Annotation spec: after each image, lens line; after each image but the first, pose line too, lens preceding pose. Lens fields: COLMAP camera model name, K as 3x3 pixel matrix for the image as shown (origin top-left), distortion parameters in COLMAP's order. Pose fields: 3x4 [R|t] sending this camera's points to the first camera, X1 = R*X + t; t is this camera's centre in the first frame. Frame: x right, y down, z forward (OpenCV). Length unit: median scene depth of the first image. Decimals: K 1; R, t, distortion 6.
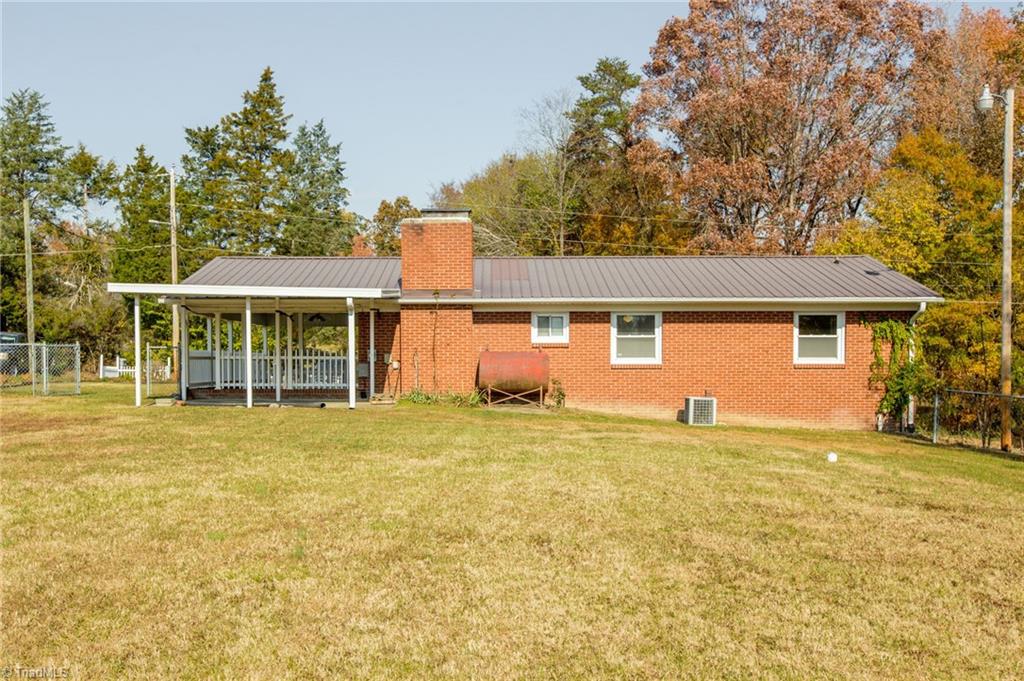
lens RADIAL K [[1040.9, 0, 512.8], [0, 1040.9, 383.7], [0, 0, 1]] dist [0.037189, 0.024586]
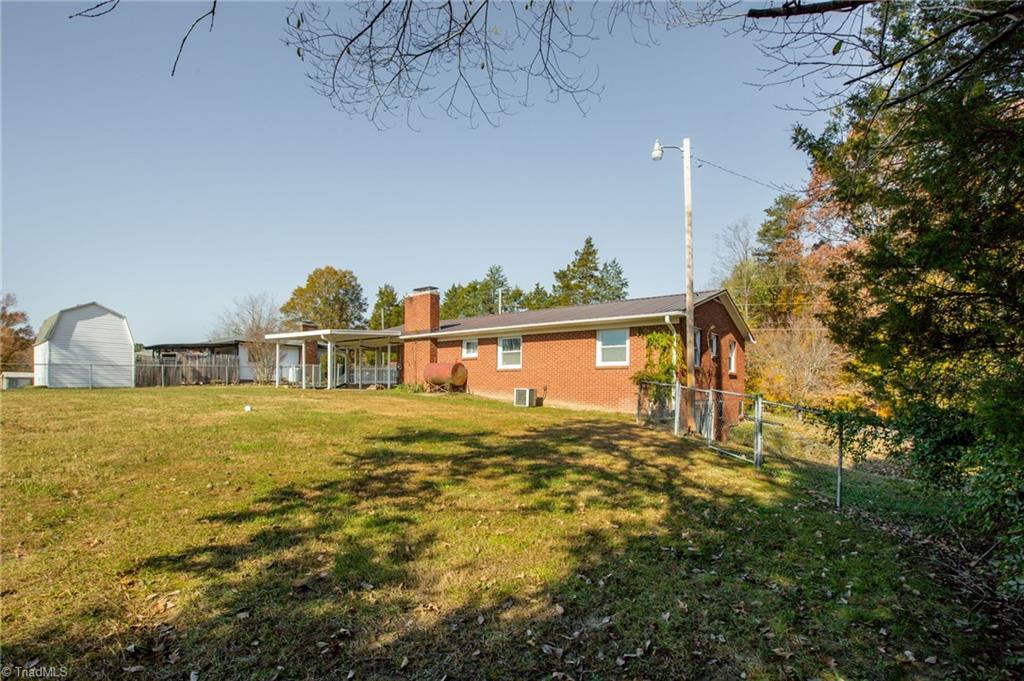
lens RADIAL K [[504.6, 0, 510.9], [0, 504.6, 353.5], [0, 0, 1]] dist [-0.058129, -0.000175]
pose [[0.789886, -0.037486, -0.612107, 0.596201], [-0.018161, 0.996262, -0.084448, 0.023672], [0.612985, 0.077820, 0.786253, 0.381687]]
